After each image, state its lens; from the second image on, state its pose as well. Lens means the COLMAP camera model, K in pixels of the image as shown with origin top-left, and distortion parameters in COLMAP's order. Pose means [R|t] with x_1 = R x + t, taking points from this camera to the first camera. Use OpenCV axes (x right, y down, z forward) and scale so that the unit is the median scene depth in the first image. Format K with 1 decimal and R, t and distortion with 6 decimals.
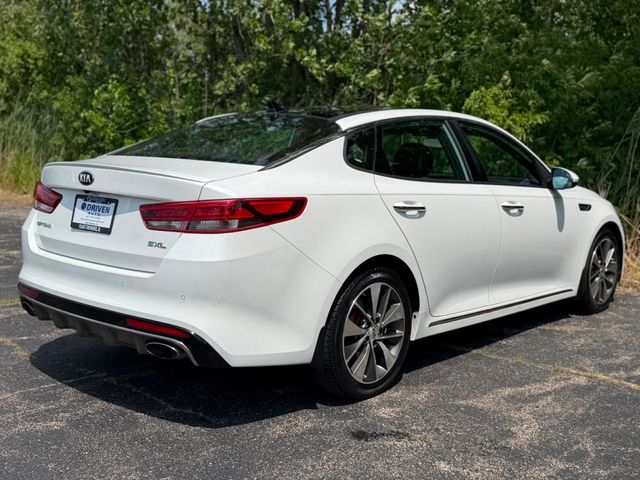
lens RADIAL K [[750.3, 0, 320.0], [0, 750.3, 240.0], [0, 0, 1]] dist [0.112706, -0.289362]
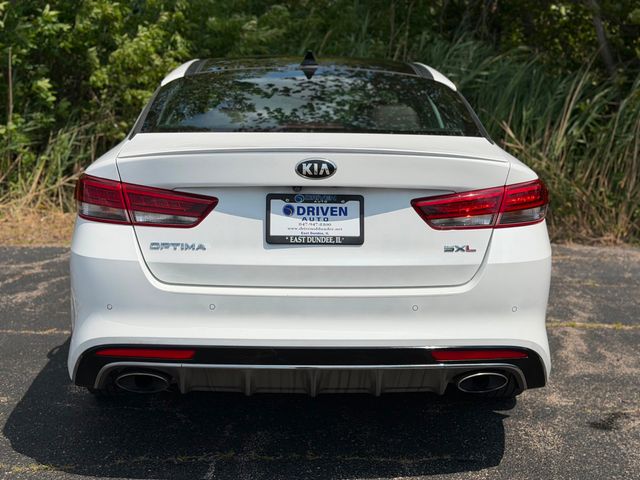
lens RADIAL K [[889.4, 0, 320.0], [0, 889.4, 240.0], [0, 0, 1]] dist [0.088927, -0.105418]
pose [[0.739251, -0.124659, 0.661791, -0.852641], [0.095198, 0.992194, 0.080555, -0.082321], [-0.666667, 0.003450, 0.745348, 0.392694]]
